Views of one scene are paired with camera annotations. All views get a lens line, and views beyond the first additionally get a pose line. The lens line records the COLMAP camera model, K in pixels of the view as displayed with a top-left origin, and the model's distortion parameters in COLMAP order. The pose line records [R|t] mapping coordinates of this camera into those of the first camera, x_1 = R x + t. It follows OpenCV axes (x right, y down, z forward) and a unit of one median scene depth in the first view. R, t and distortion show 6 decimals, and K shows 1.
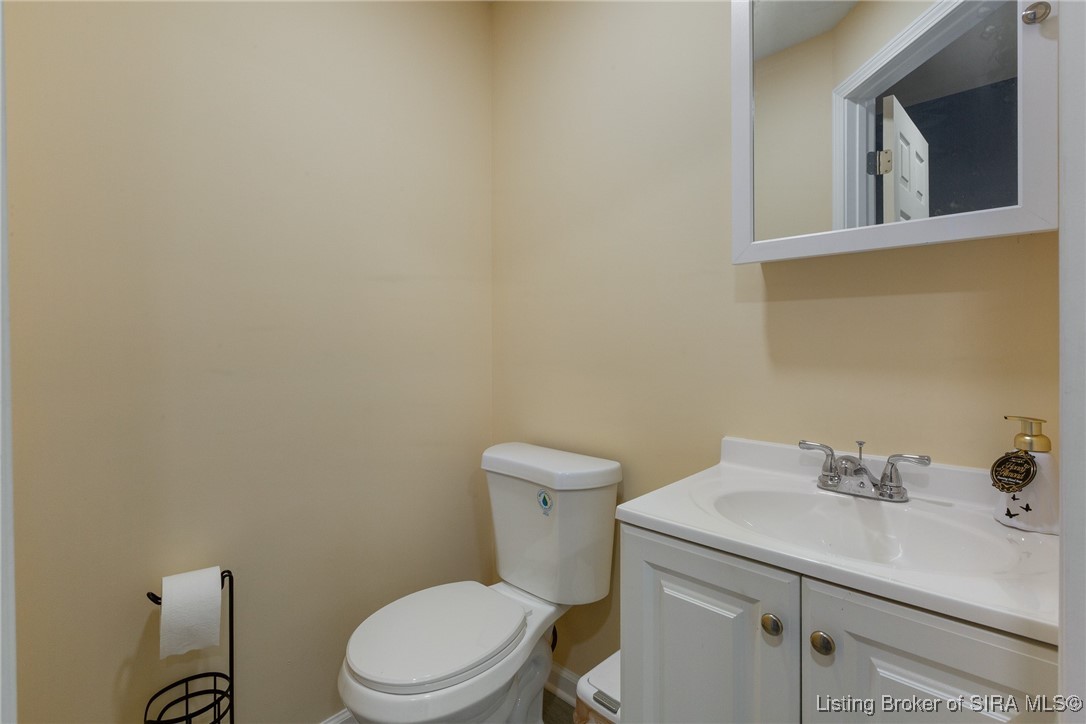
lens RADIAL K [[487.0, 0, 544.8], [0, 487.0, 351.3], [0, 0, 1]] dist [-0.000464, -0.000227]
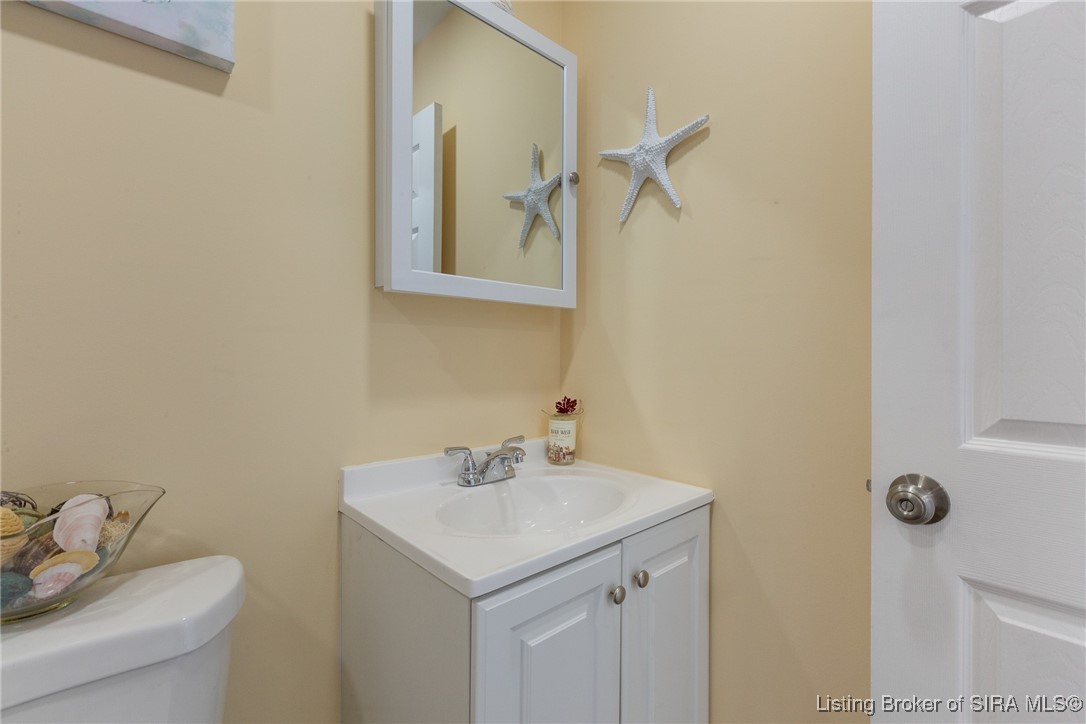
lens RADIAL K [[487.0, 0, 544.8], [0, 487.0, 351.3], [0, 0, 1]] dist [-0.000464, -0.000227]
pose [[0.073904, 0.005642, 0.997249, -0.467398], [0.002308, 0.999980, -0.005828, -0.008918], [-0.997263, 0.002733, 0.073889, 0.716023]]
